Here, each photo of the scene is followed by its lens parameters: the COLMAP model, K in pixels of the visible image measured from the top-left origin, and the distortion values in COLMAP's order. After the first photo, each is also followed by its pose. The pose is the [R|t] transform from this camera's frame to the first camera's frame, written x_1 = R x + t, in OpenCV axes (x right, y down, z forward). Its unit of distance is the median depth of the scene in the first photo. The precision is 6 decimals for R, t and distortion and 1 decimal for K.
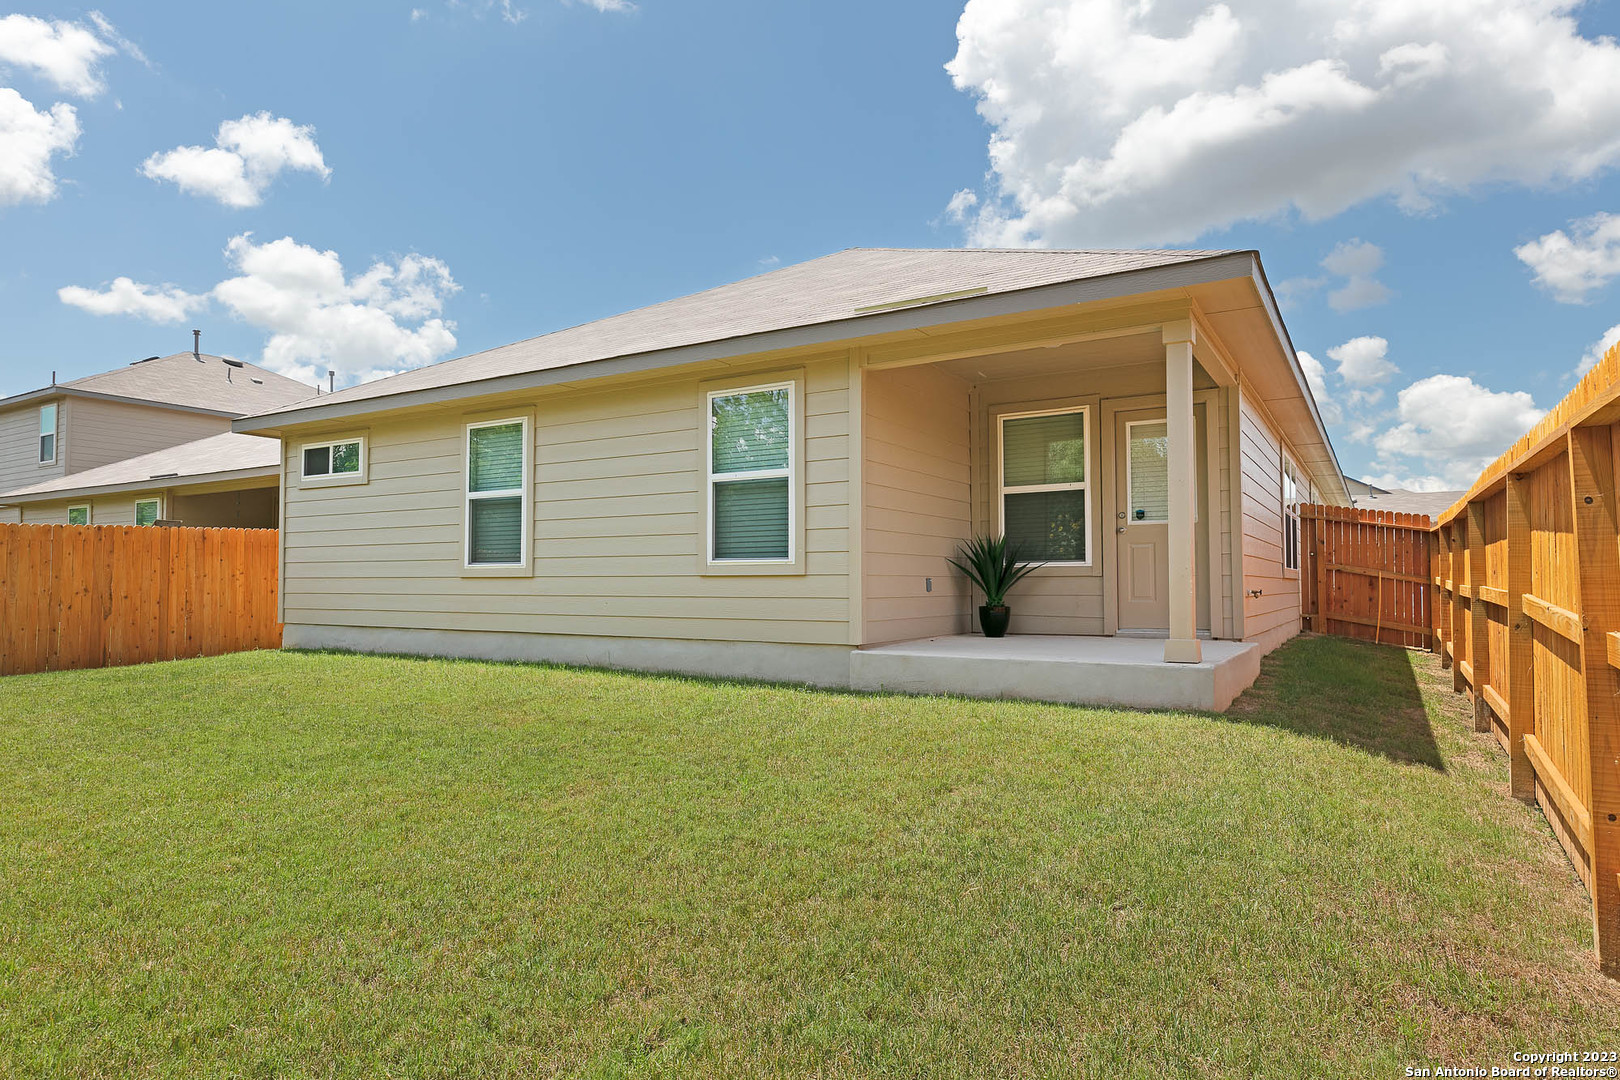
lens RADIAL K [[938.2, 0, 804.6], [0, 938.2, 542.5], [0, 0, 1]] dist [-0.002921, -0.001918]
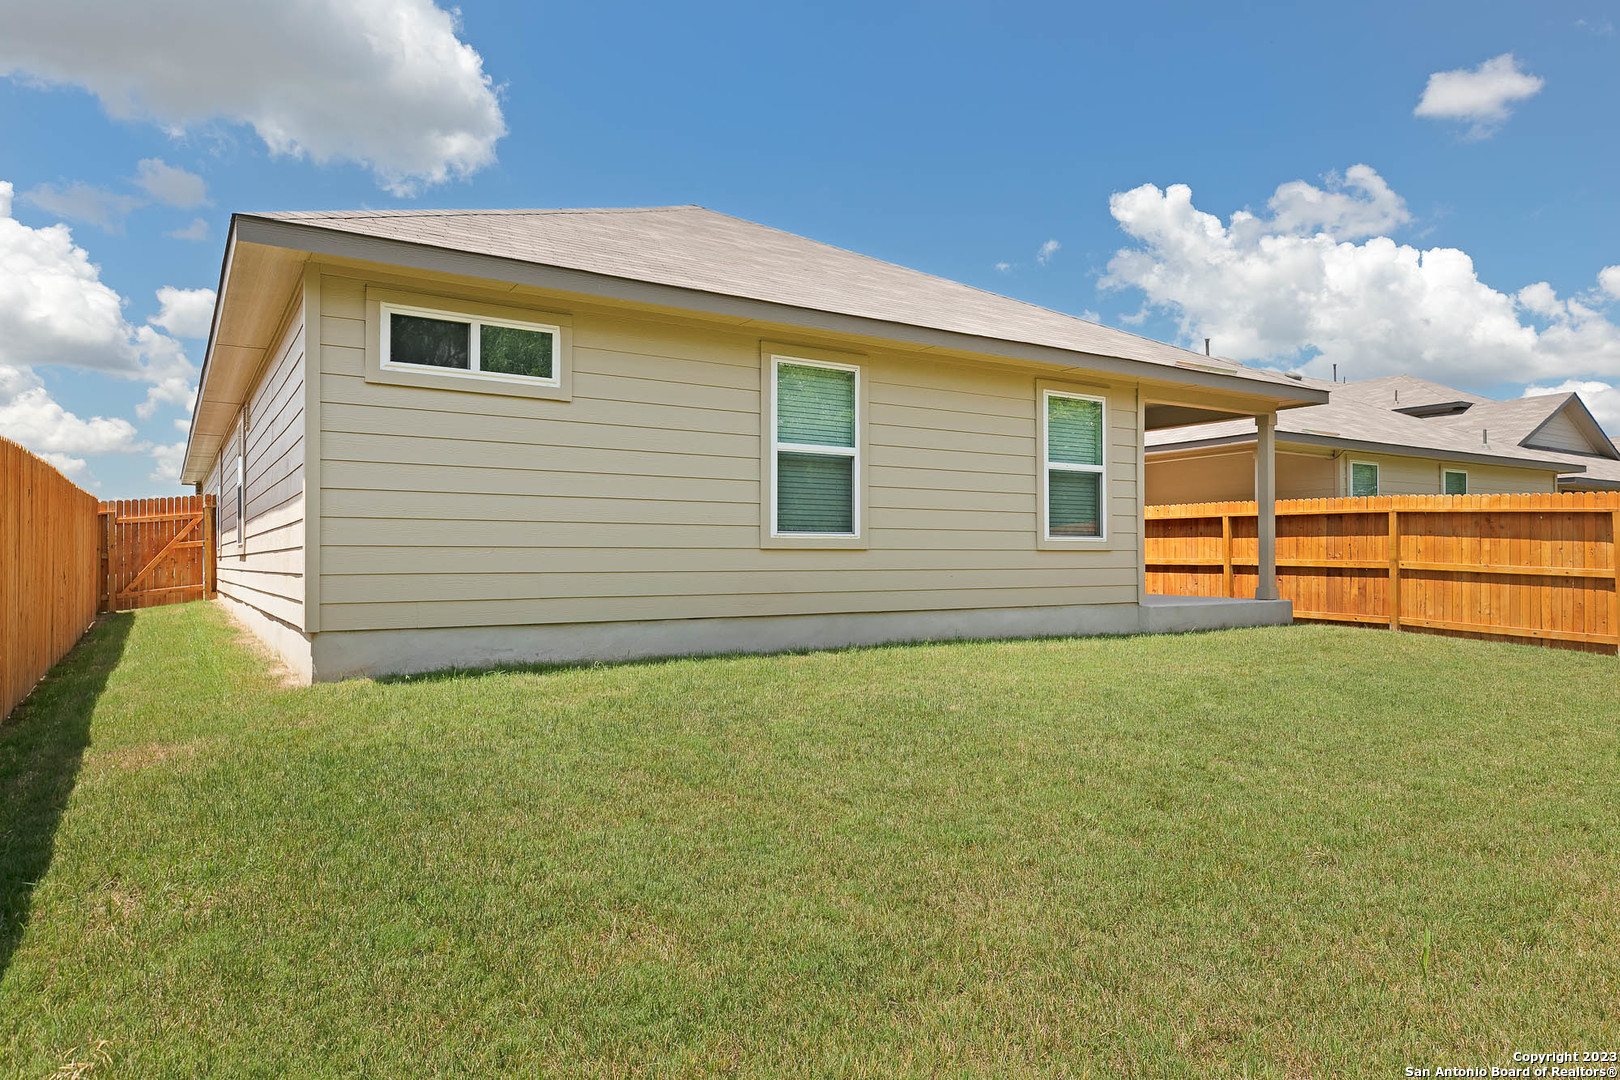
lens RADIAL K [[938.2, 0, 799.1], [0, 938.2, 545.7], [0, 0, 1]] dist [-0.002921, -0.001918]
pose [[0.459293, 0.010831, 0.888219, -1.113514], [-0.038489, 0.999229, 0.007718, 0.028681], [-0.887451, -0.037731, 0.459356, 0.650333]]
